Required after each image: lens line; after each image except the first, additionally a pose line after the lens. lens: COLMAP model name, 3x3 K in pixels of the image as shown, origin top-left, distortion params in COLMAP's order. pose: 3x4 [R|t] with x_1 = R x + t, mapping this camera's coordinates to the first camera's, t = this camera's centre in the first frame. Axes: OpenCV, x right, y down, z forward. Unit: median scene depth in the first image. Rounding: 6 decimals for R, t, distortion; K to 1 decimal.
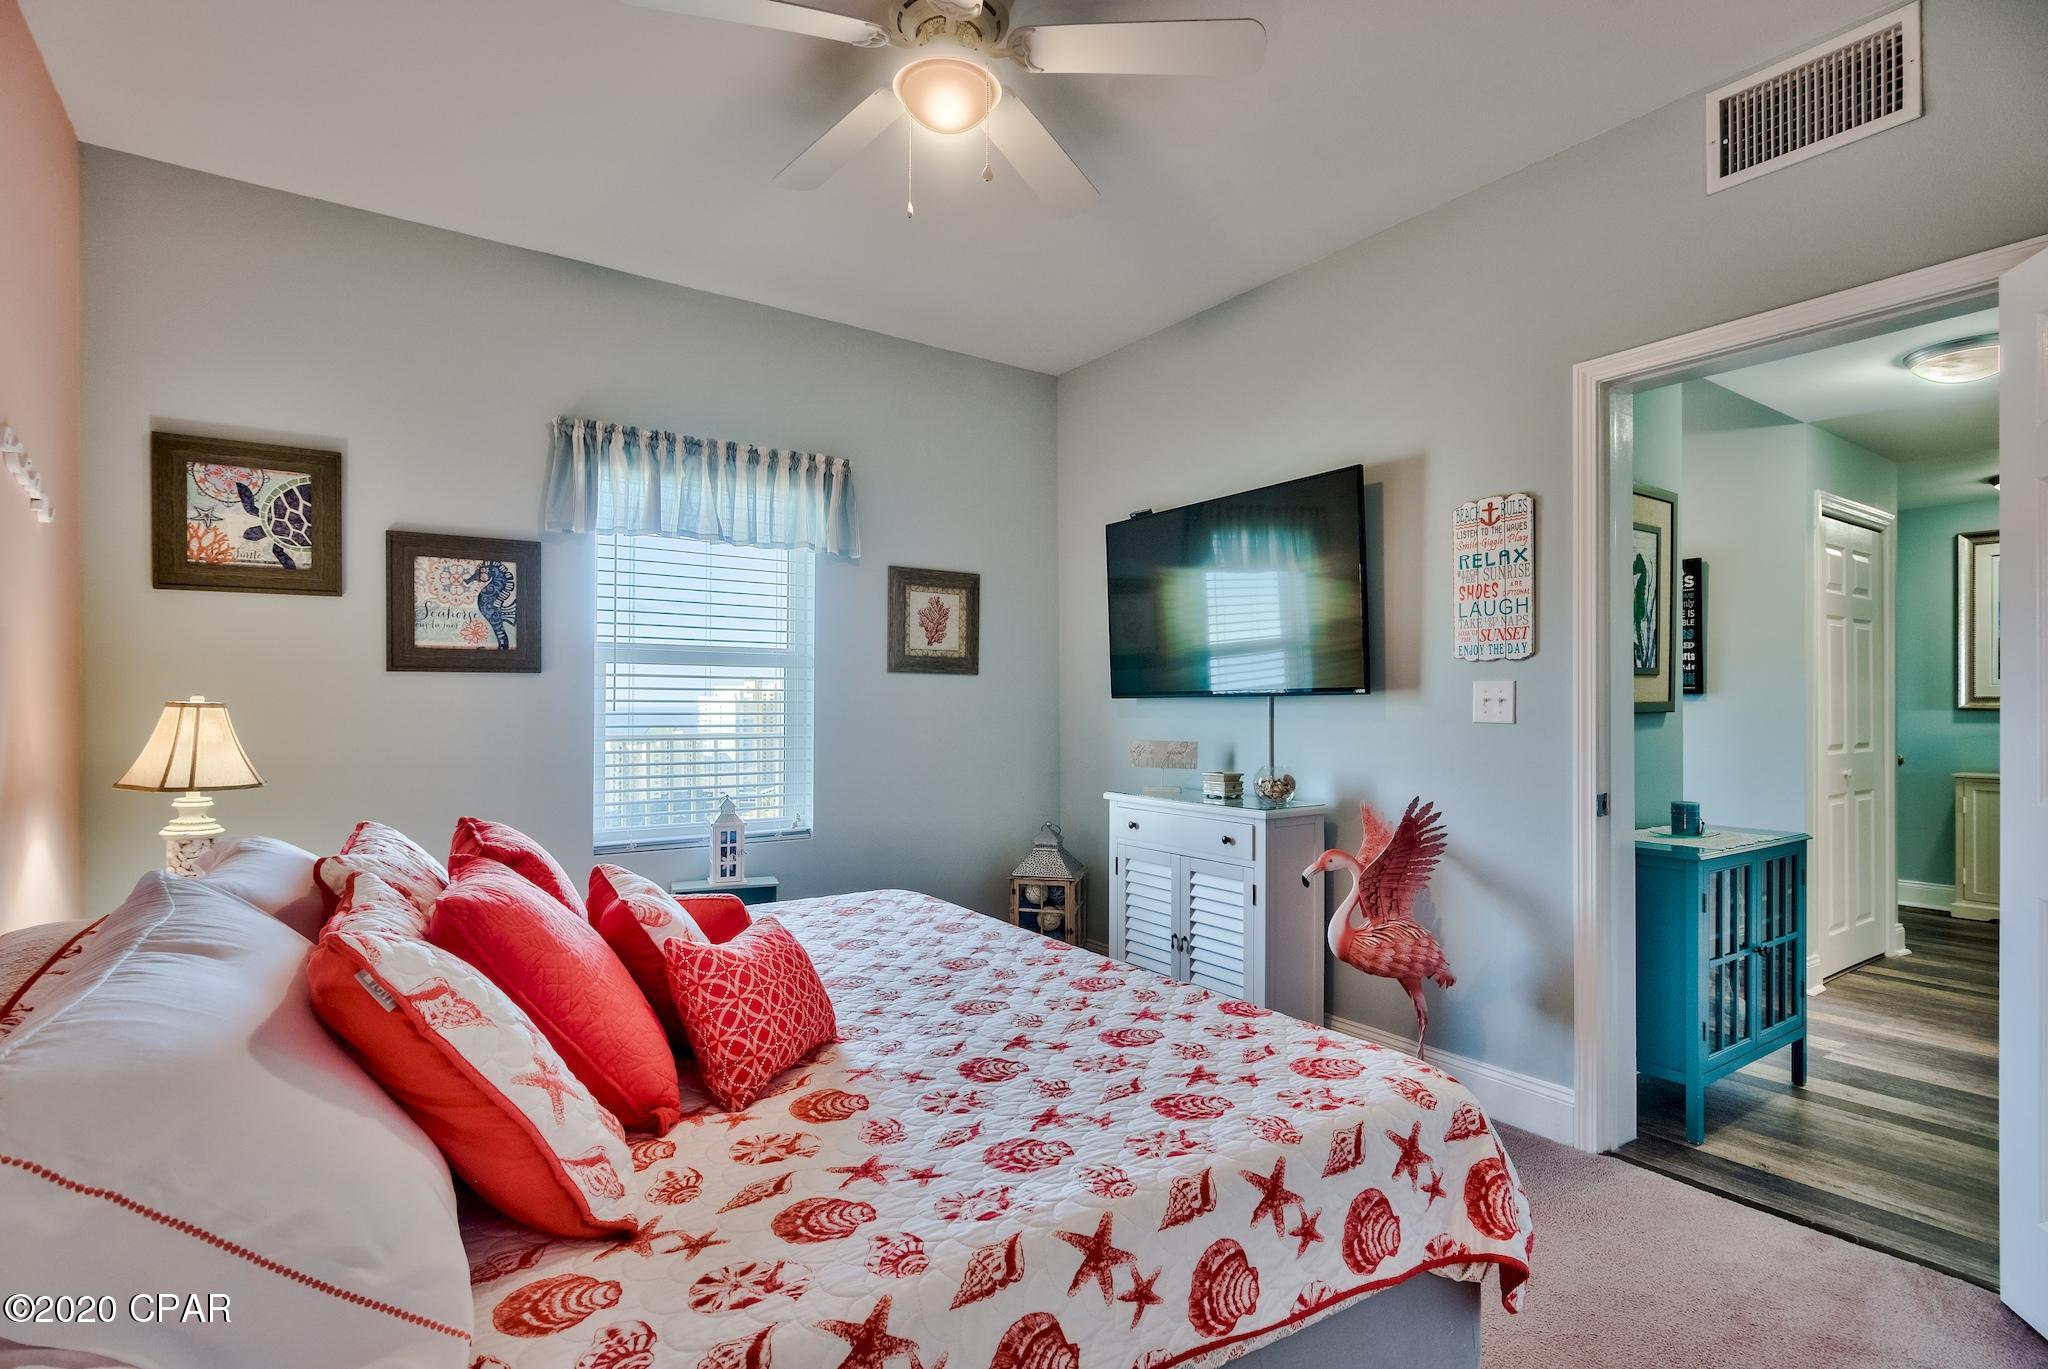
lens RADIAL K [[1025.9, 0, 1038.0], [0, 1025.9, 695.4], [0, 0, 1]] dist [-0.004995, 0.000611]
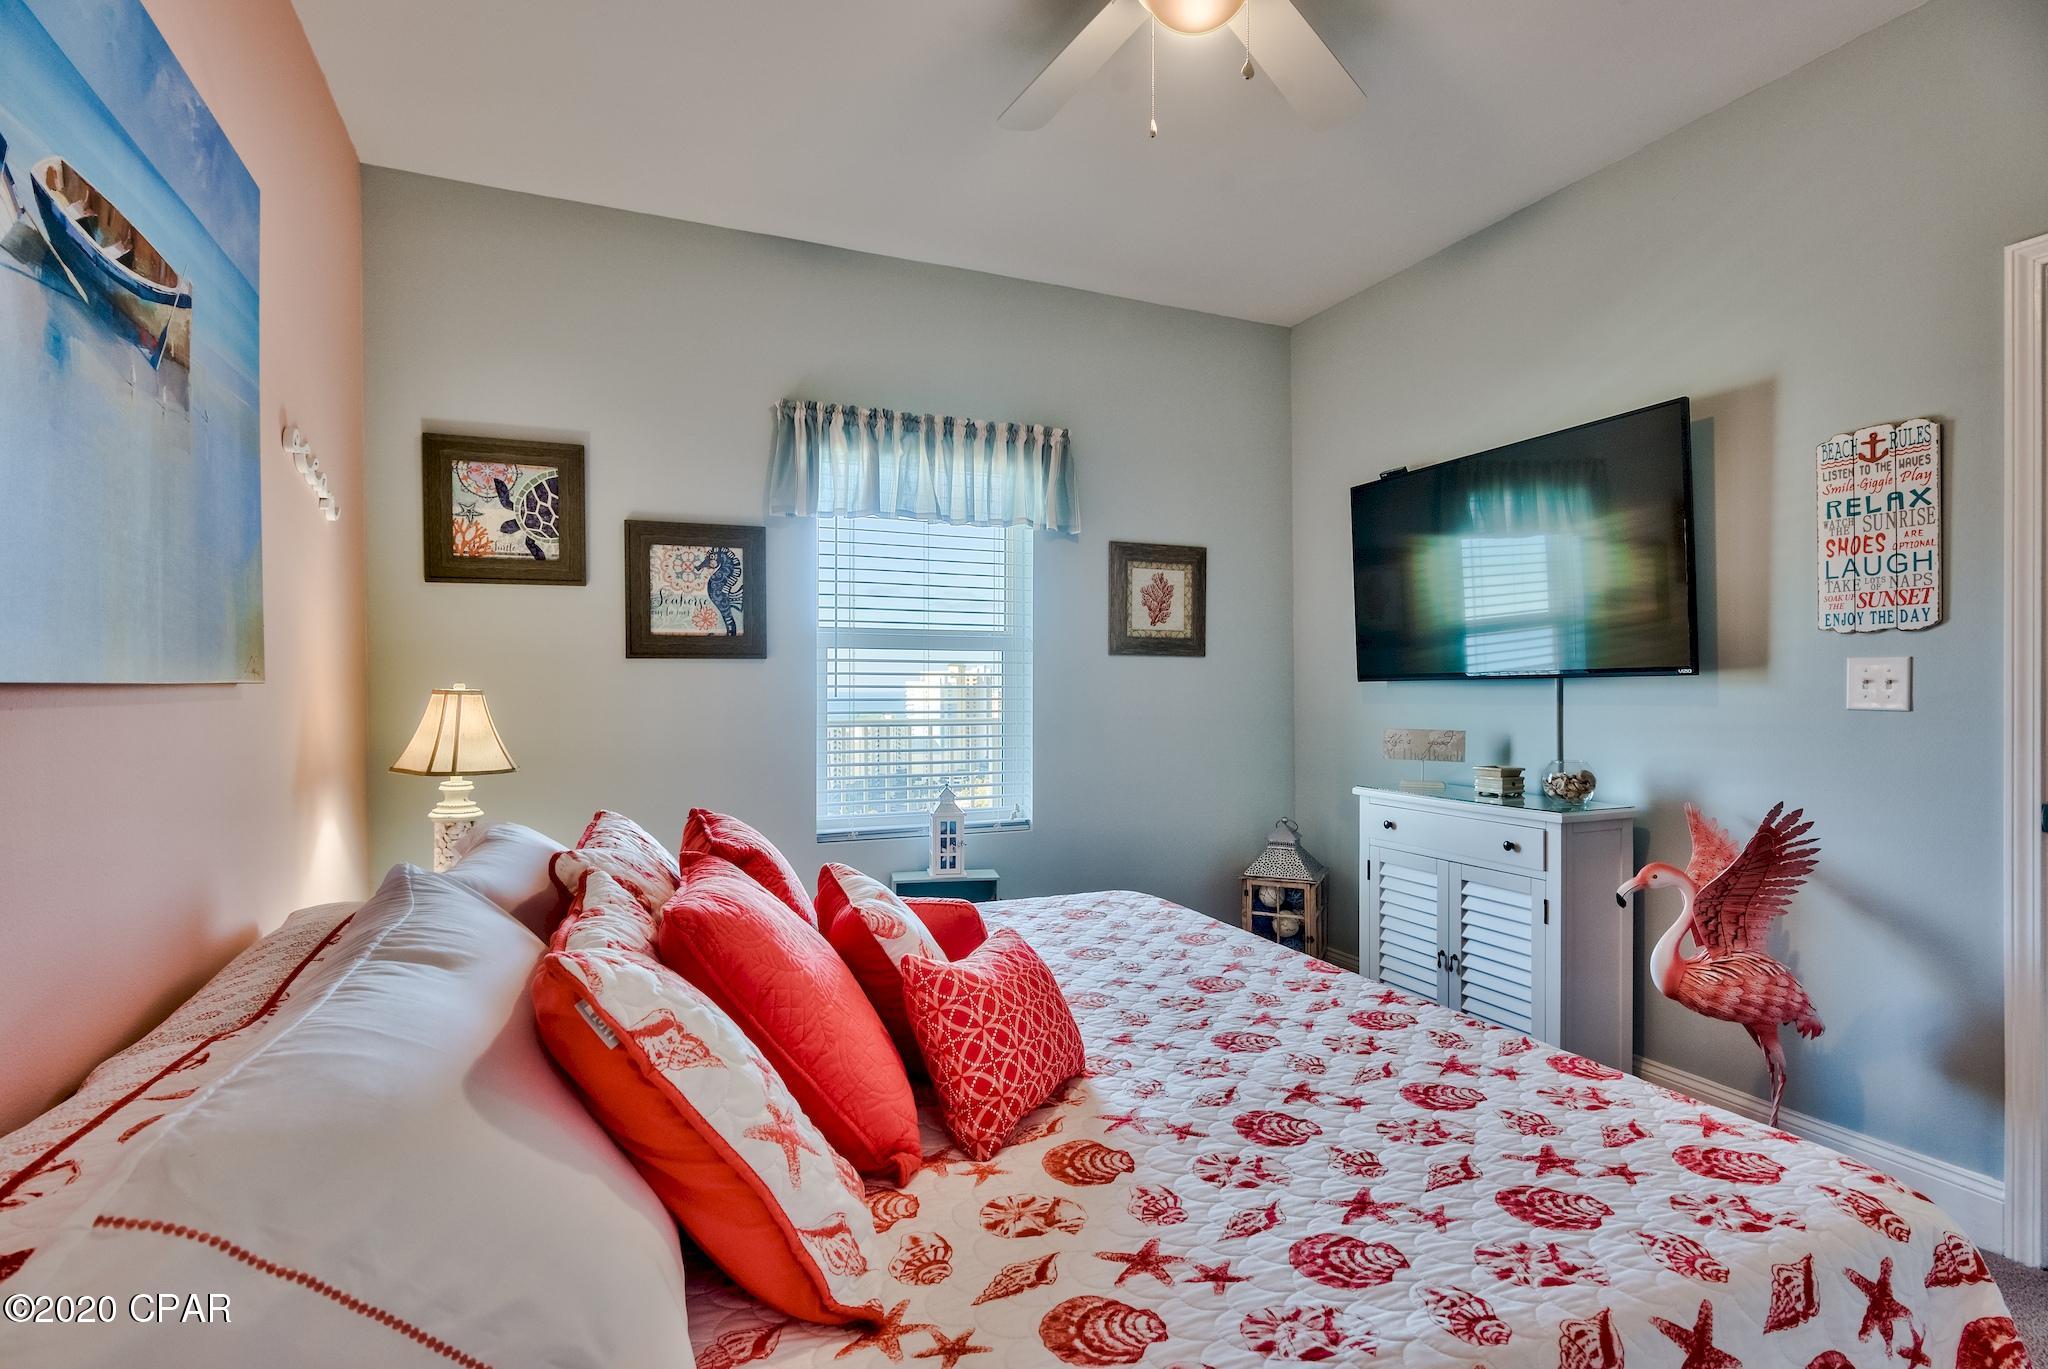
lens RADIAL K [[1025.9, 0, 1016.8], [0, 1025.9, 685.2], [0, 0, 1]] dist [-0.004995, 0.000611]
pose [[0.978015, -0.004190, -0.208493, -0.047379], [0.005304, 0.999974, 0.004783, 0.000208], [0.208467, -0.005783, 0.978012, 0.091201]]
